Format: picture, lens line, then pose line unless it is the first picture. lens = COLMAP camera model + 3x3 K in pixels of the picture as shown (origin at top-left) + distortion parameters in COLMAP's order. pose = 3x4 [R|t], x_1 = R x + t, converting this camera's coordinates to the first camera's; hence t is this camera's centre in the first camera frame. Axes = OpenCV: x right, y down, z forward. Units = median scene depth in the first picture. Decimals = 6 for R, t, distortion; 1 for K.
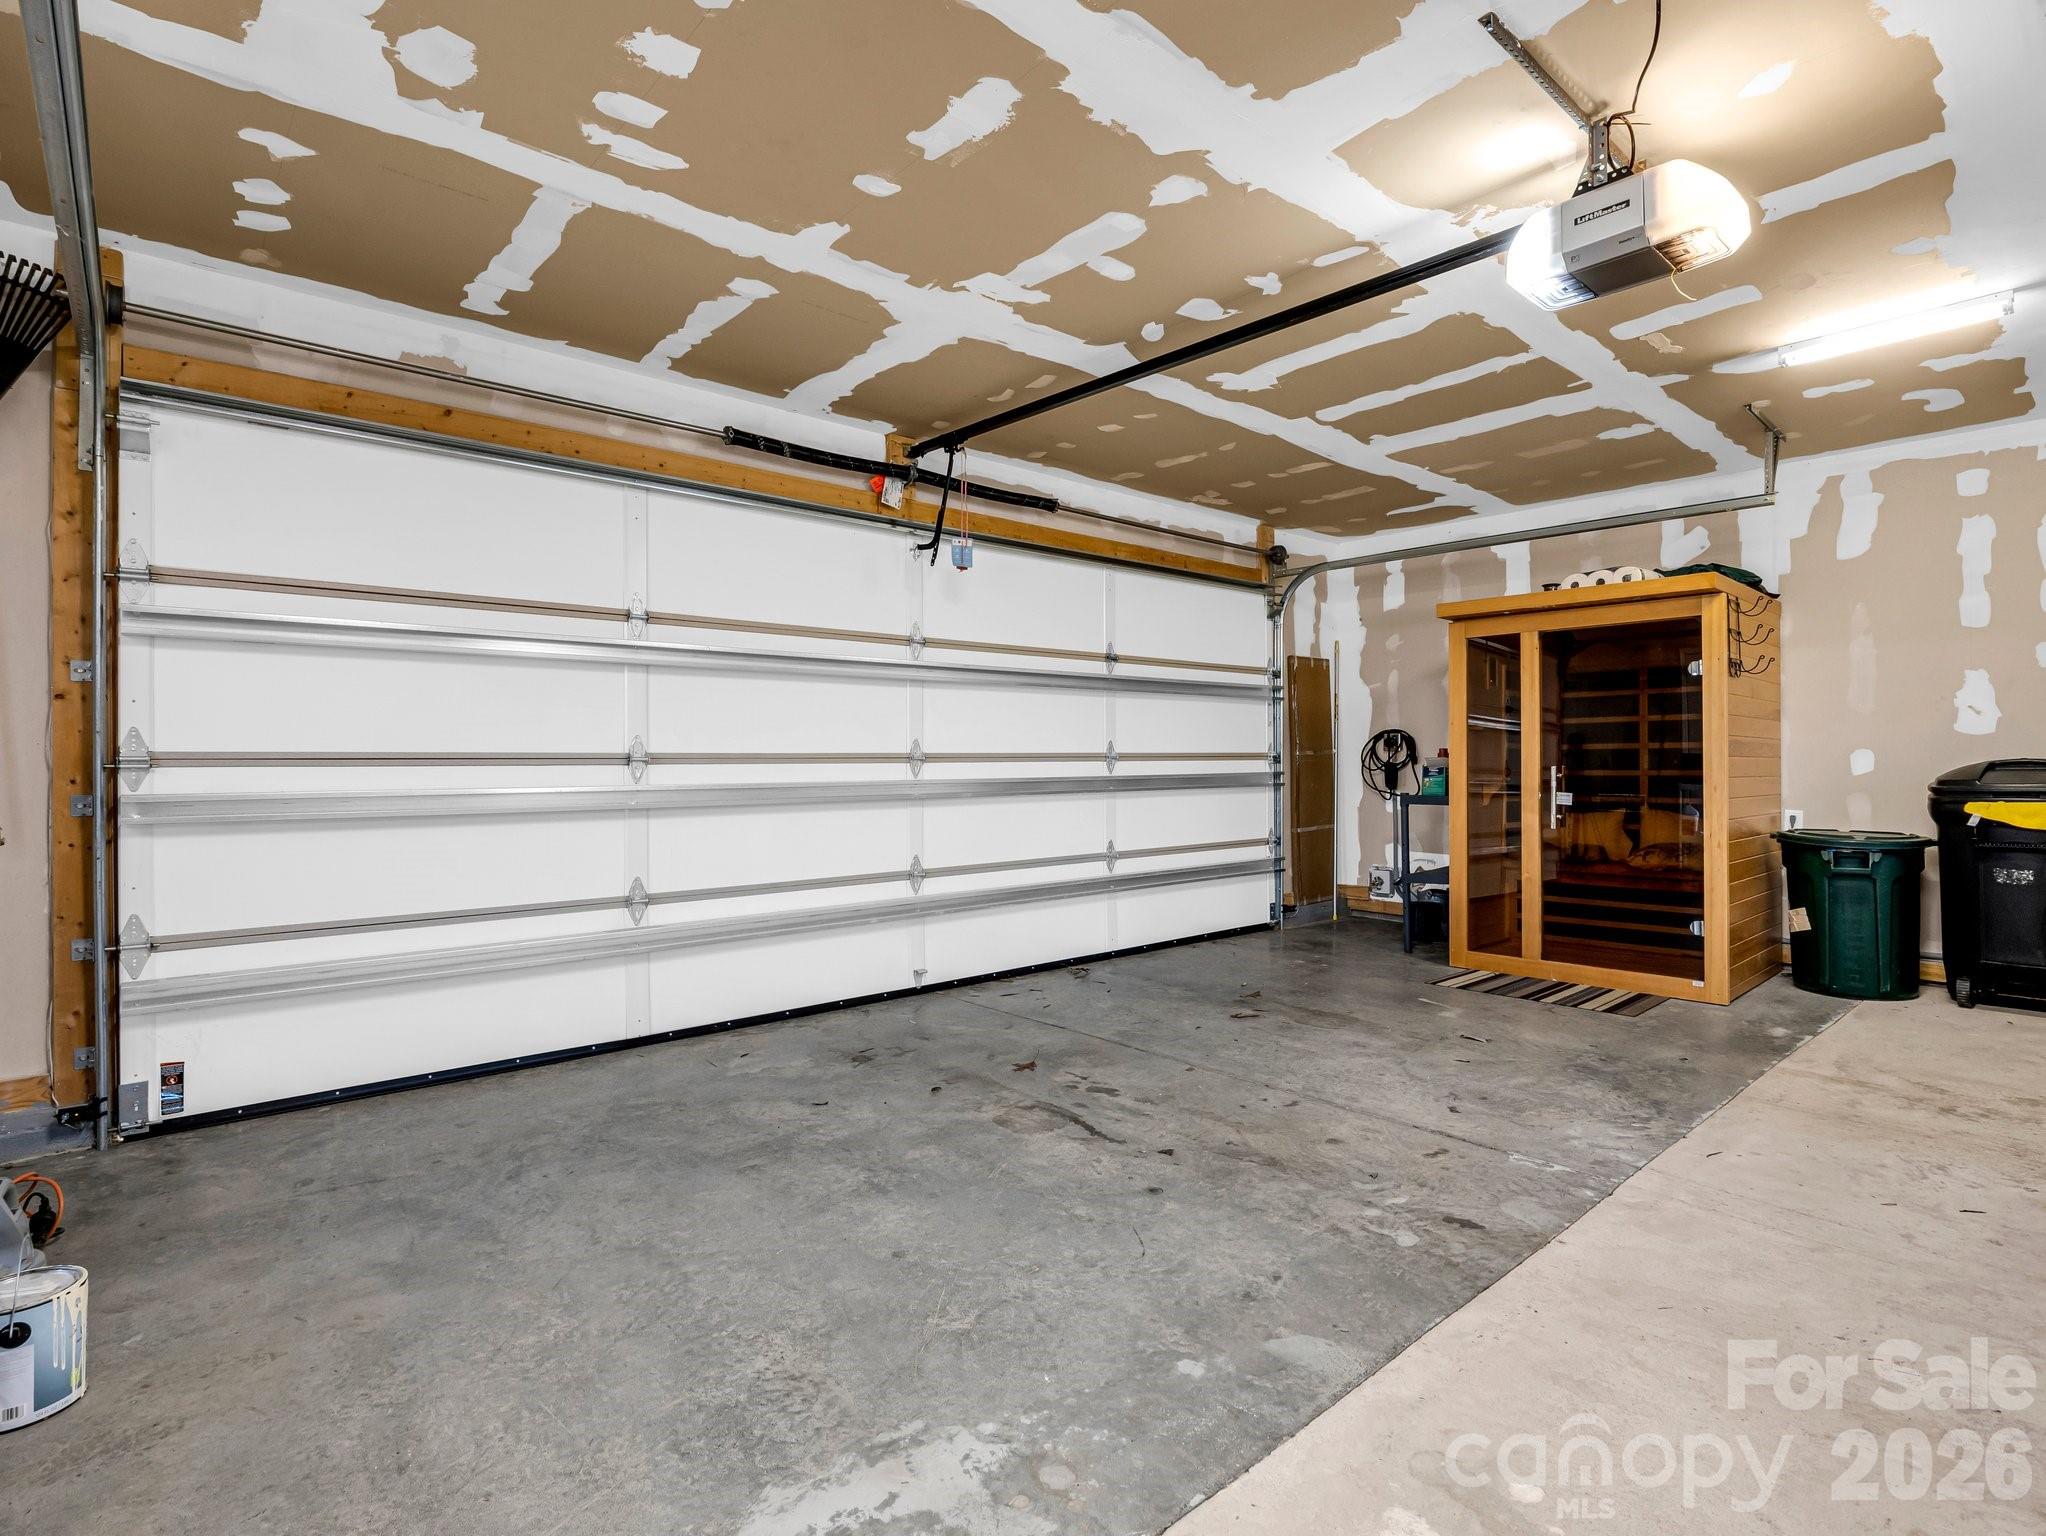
lens RADIAL K [[1025.6, 0, 974.7], [0, 1025.6, 751.4], [0, 0, 1]] dist [0.007458, -0.025136]
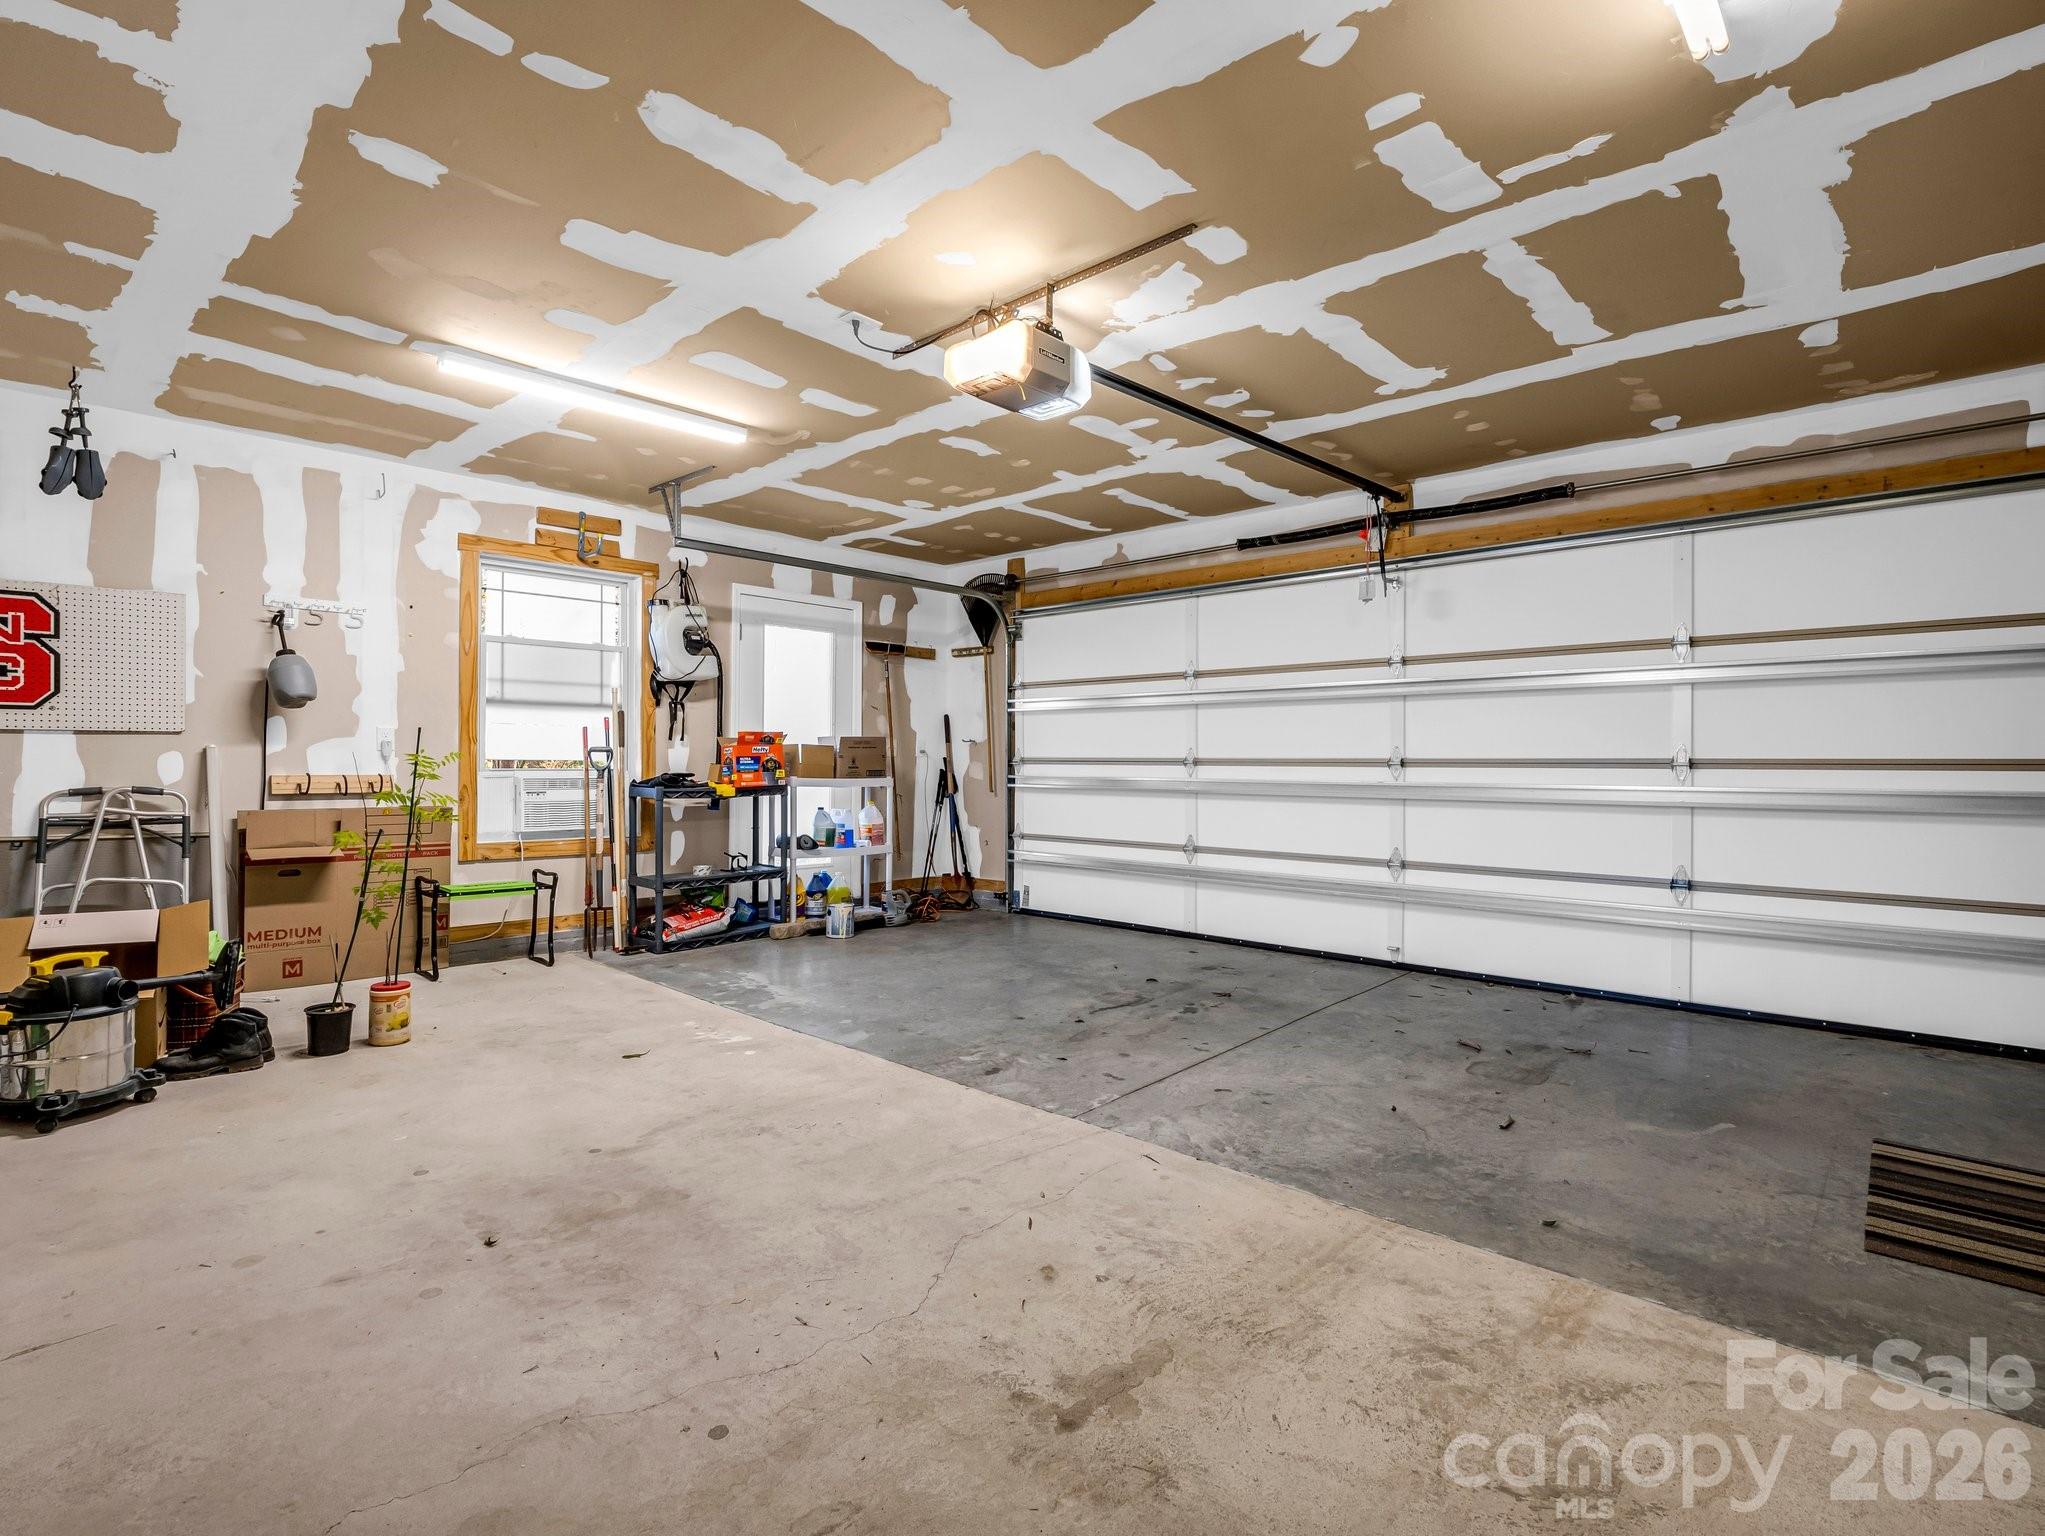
lens RADIAL K [[1007.3, 0, 1022.7], [0, 1007.3, 761.5], [0, 0, 1]] dist [-0.002751, -0.000594]
pose [[0.115700, 0.007990, -0.993252, 1.493782], [0.006092, 0.999943, 0.008753, -0.011639], [0.993266, -0.007063, 0.115644, 0.661543]]
